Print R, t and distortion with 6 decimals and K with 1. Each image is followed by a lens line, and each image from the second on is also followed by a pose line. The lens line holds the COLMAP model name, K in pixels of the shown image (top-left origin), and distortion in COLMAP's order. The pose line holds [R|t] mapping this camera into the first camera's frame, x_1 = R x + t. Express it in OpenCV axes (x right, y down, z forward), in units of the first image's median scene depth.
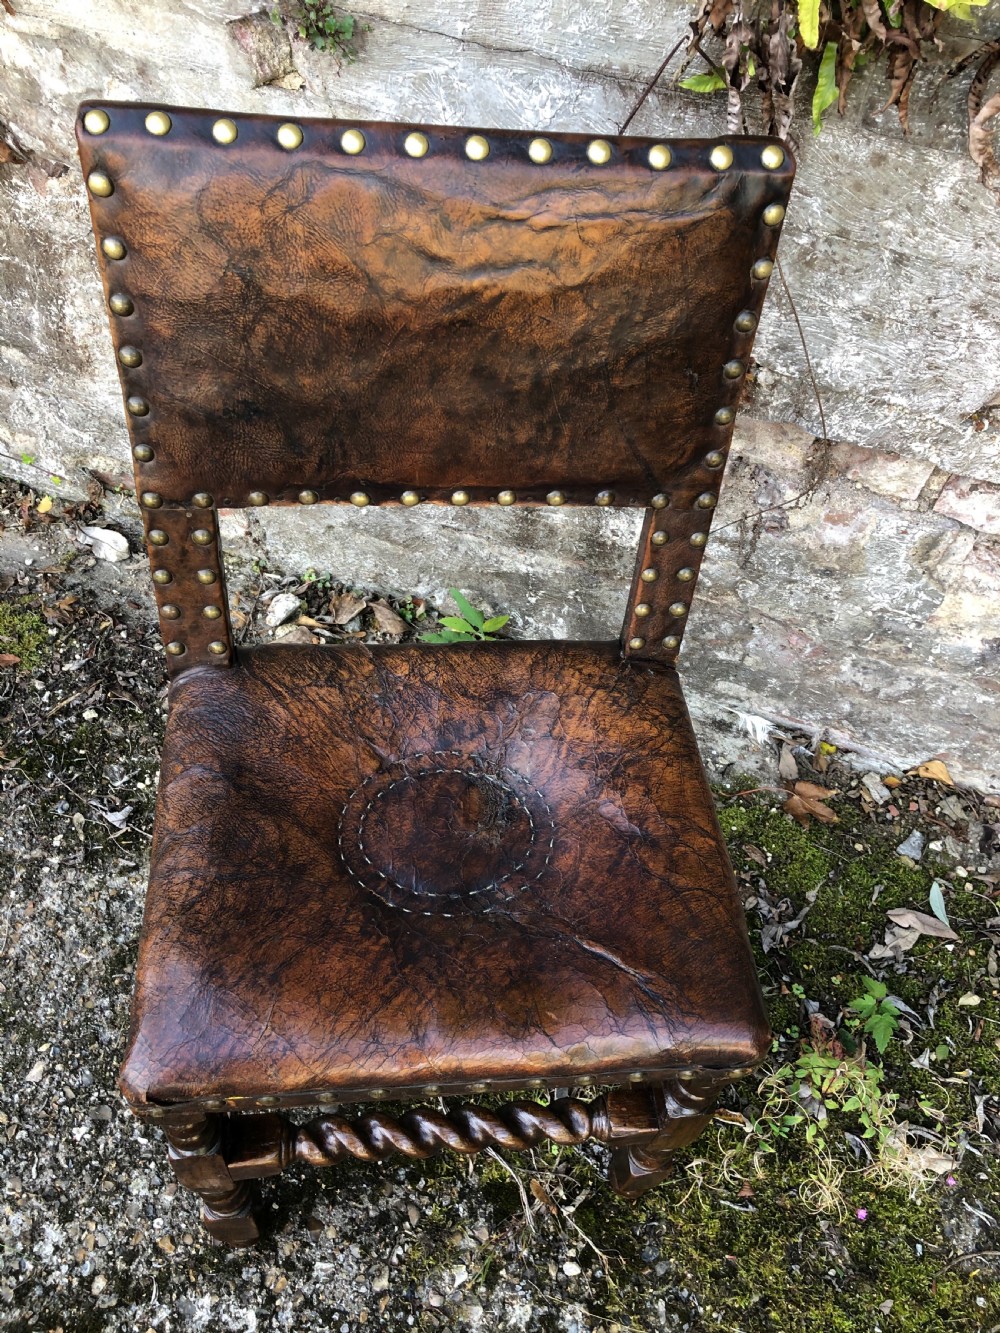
lens RADIAL K [[1091.1, 0, 492.6], [0, 1091.1, 666.6], [0, 0, 1]] dist [0.034437, -0.031705]
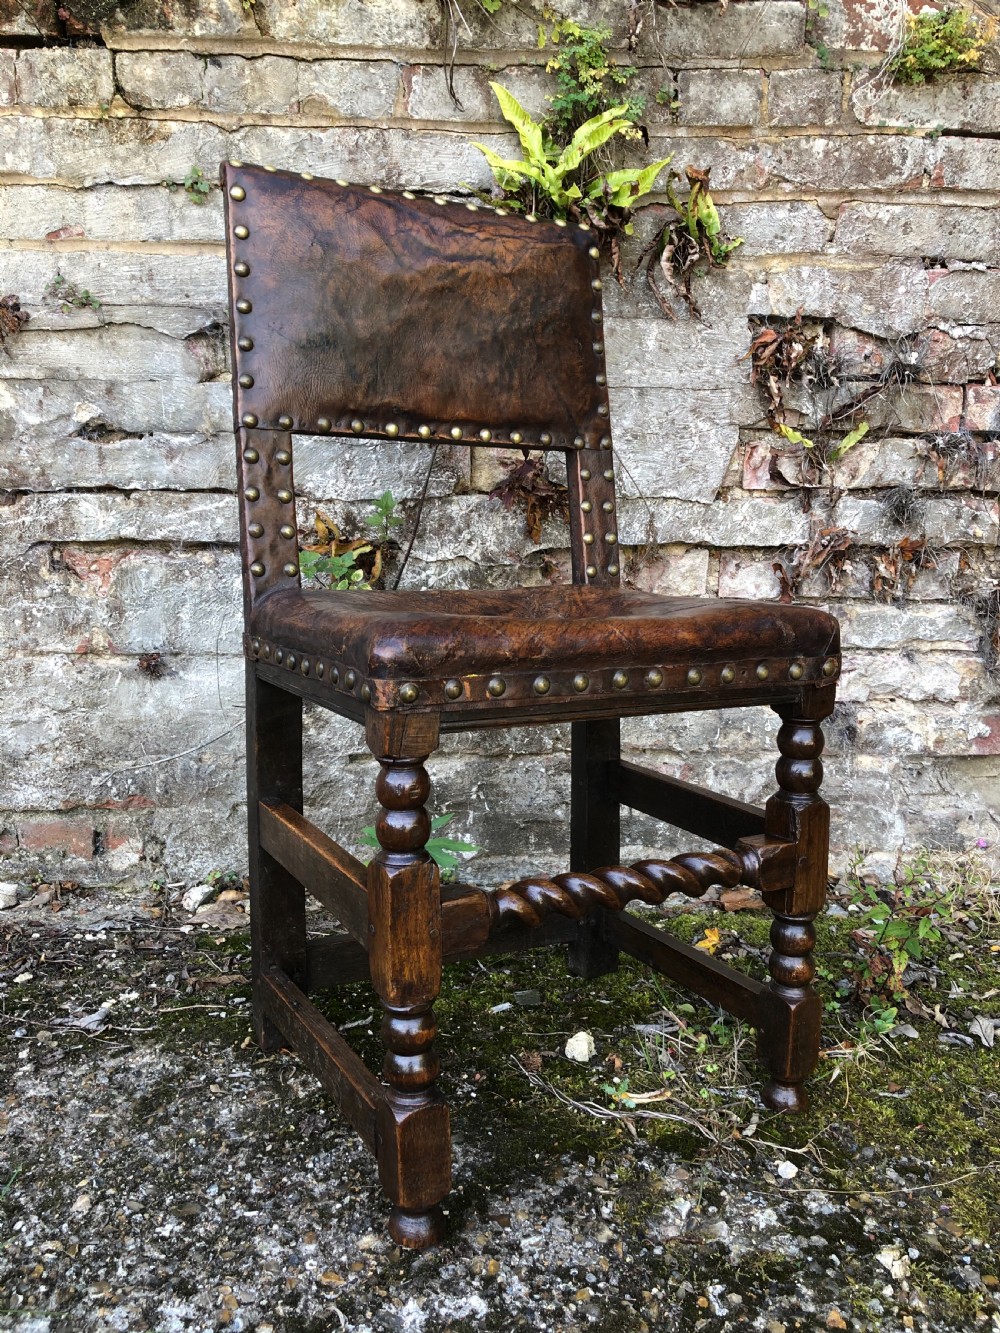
lens RADIAL K [[1091.1, 0, 503.0], [0, 1091.1, 657.8], [0, 0, 1]] dist [0.034437, -0.031705]
pose [[0.915635, -0.120977, 0.383376, -0.406744], [0.350524, 0.707192, -0.614014, 0.694376], [-0.196839, 0.696595, 0.689935, 0.154322]]
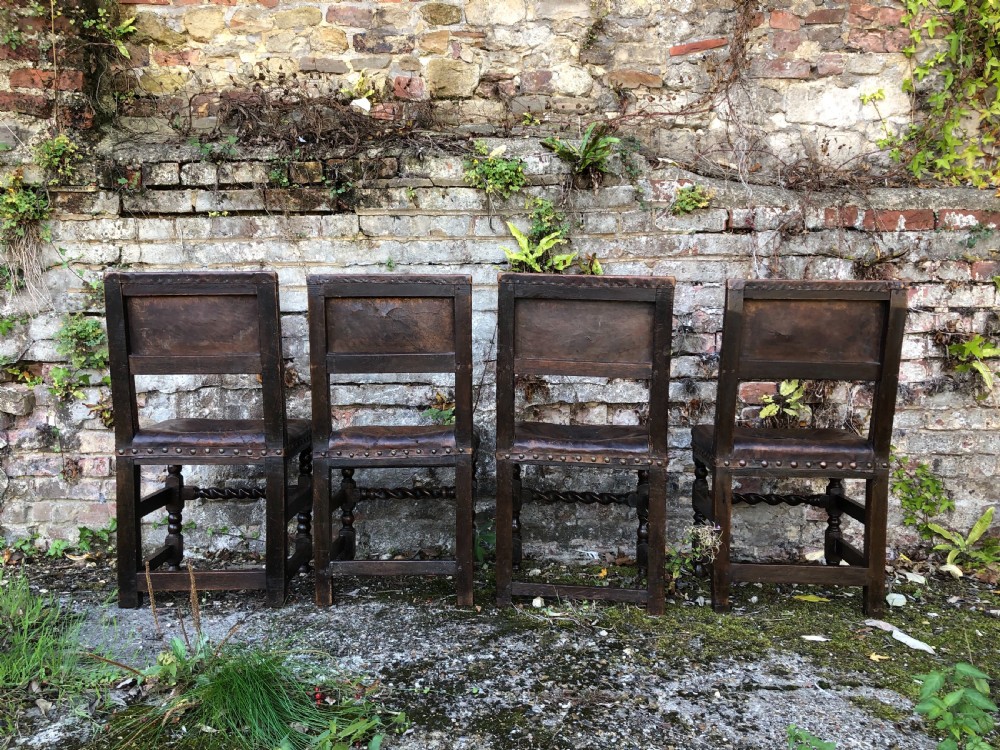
lens RADIAL K [[818.5, 0, 504.9], [0, 818.5, 373.8], [0, 0, 1]] dist [0.034437, -0.031705]
pose [[0.939635, -0.096069, 0.328416, -0.670335], [0.311115, 0.639438, -0.703083, 1.365732], [-0.142458, 0.762817, 0.630727, -0.569347]]
